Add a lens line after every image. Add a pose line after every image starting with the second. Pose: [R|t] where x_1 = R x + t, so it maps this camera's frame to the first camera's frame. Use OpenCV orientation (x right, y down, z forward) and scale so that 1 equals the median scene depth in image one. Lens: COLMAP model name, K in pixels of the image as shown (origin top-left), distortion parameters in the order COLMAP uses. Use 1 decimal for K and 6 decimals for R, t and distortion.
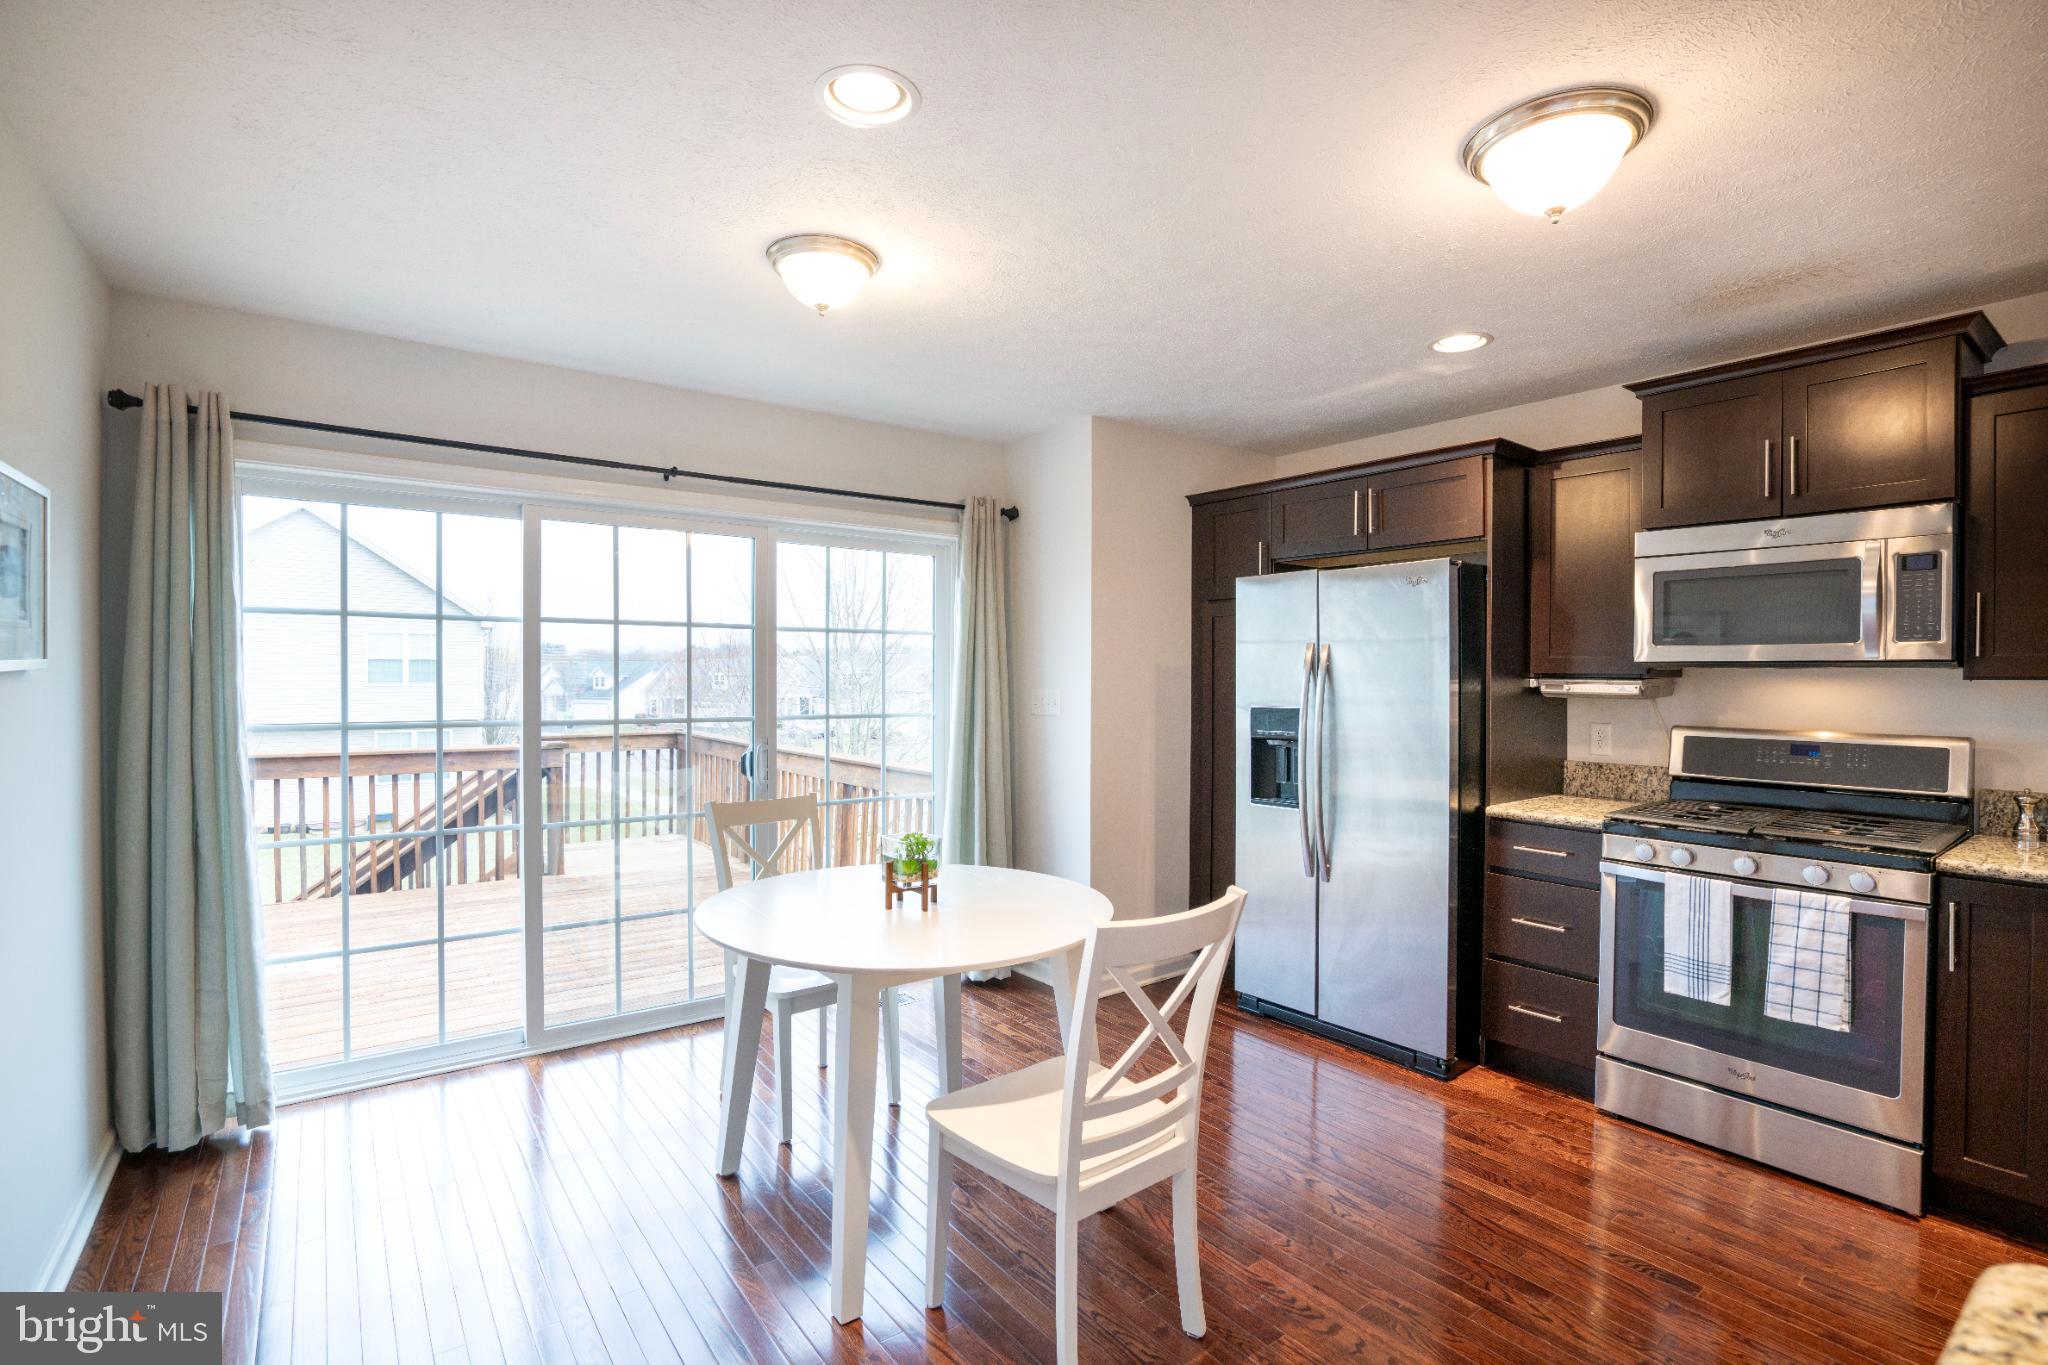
lens RADIAL K [[954.1, 0, 1018.4], [0, 954.1, 691.6], [0, 0, 1]] dist [-0.056009, 0.021074]
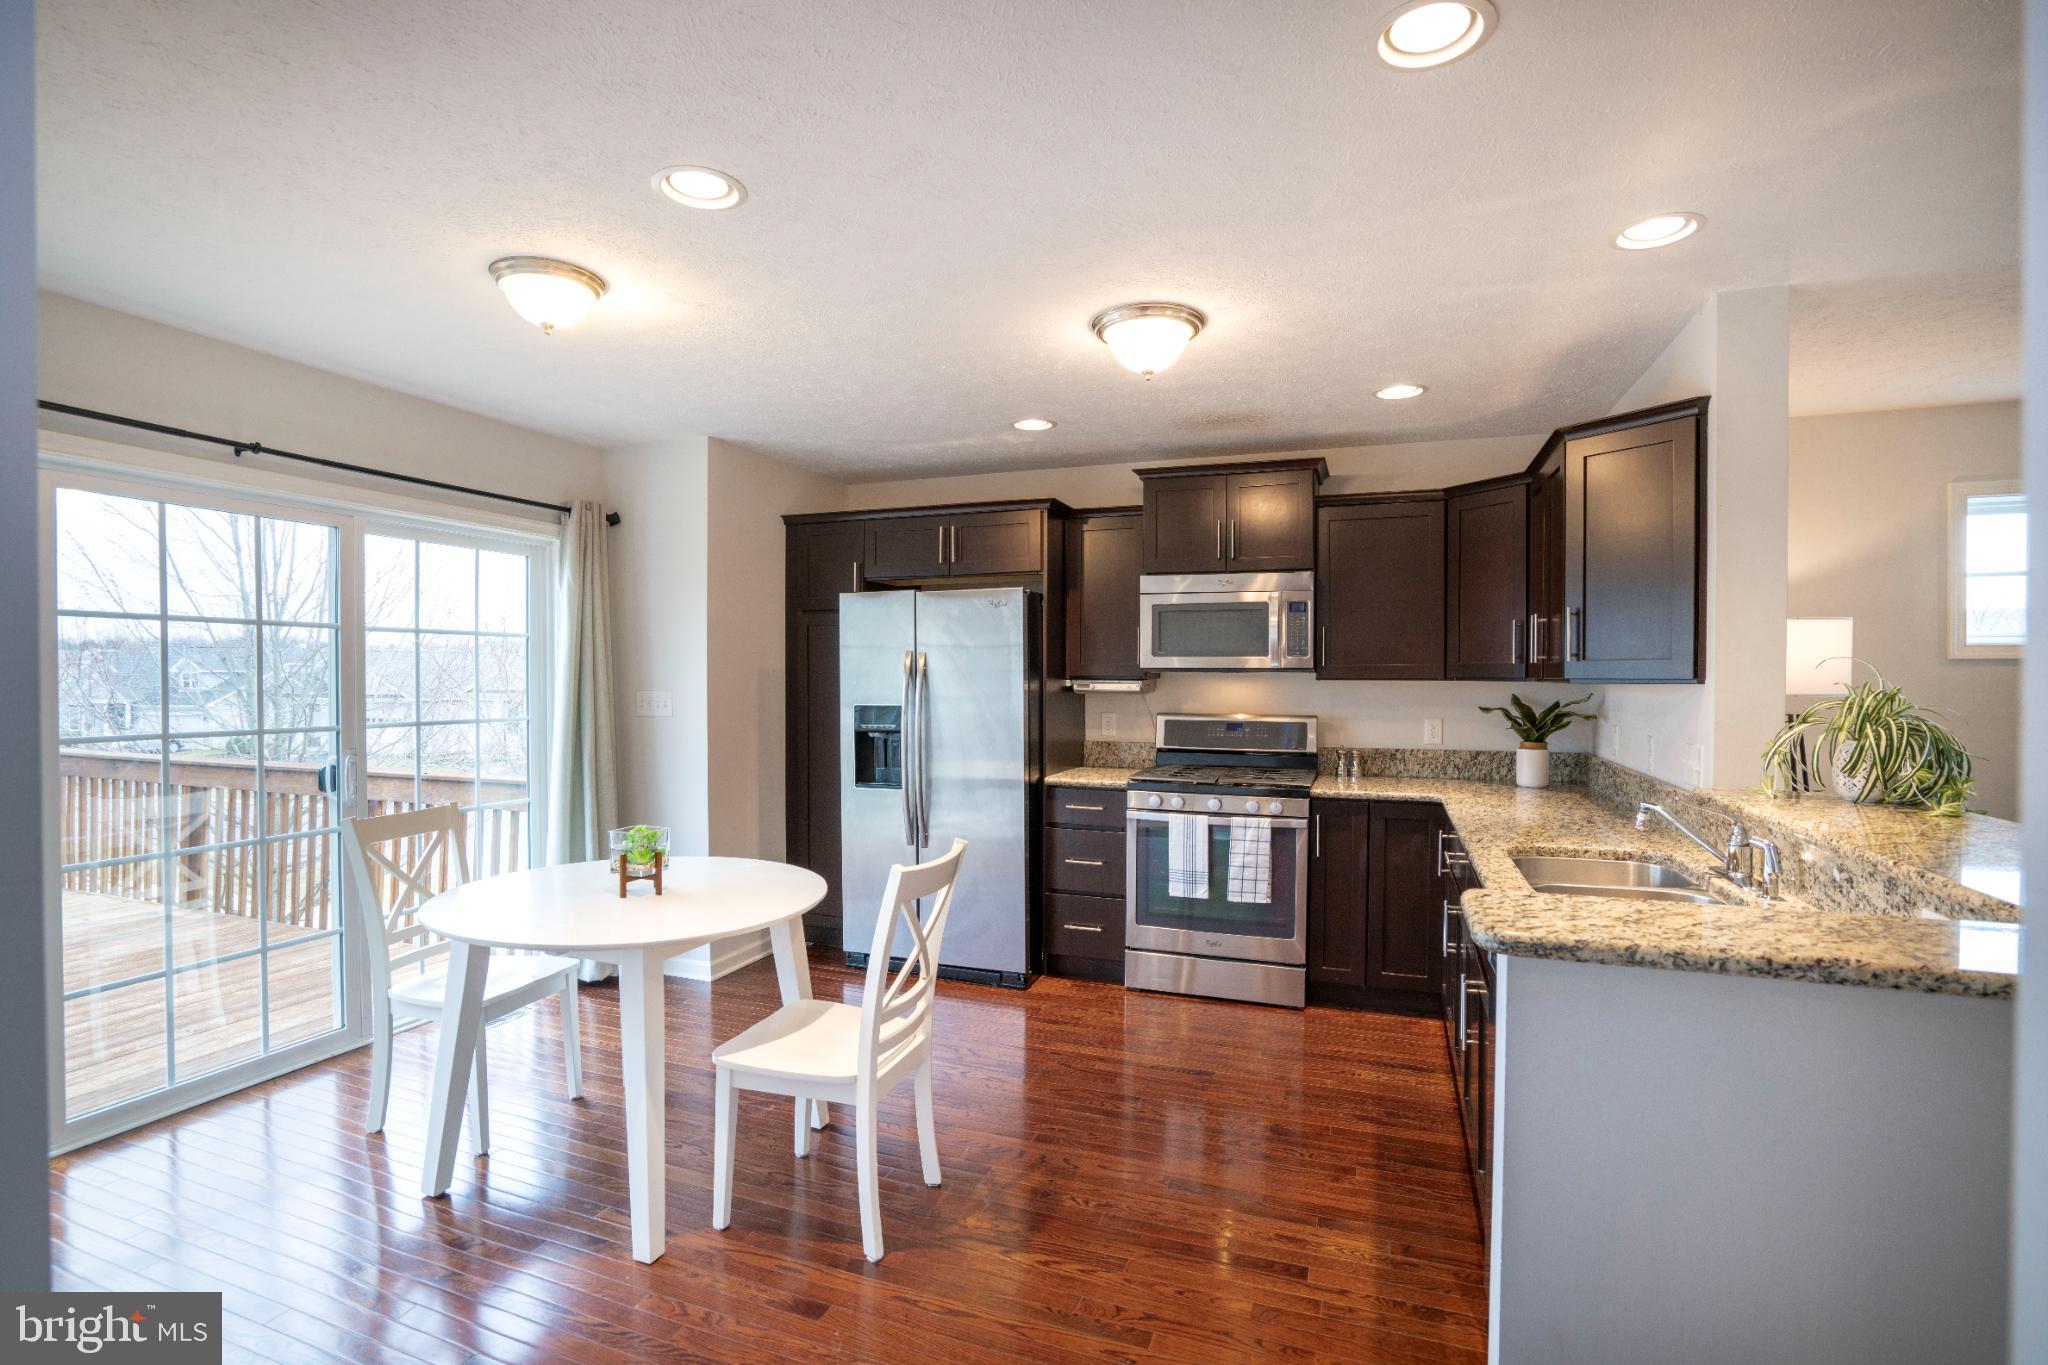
lens RADIAL K [[954.1, 0, 1021.9], [0, 954.1, 690.4], [0, 0, 1]] dist [-0.056009, 0.021074]
pose [[0.845431, -0.010722, 0.533977, -0.245181], [0.010124, 0.999941, 0.004050, -0.005227], [-0.533989, 0.001982, 0.845489, -0.112497]]
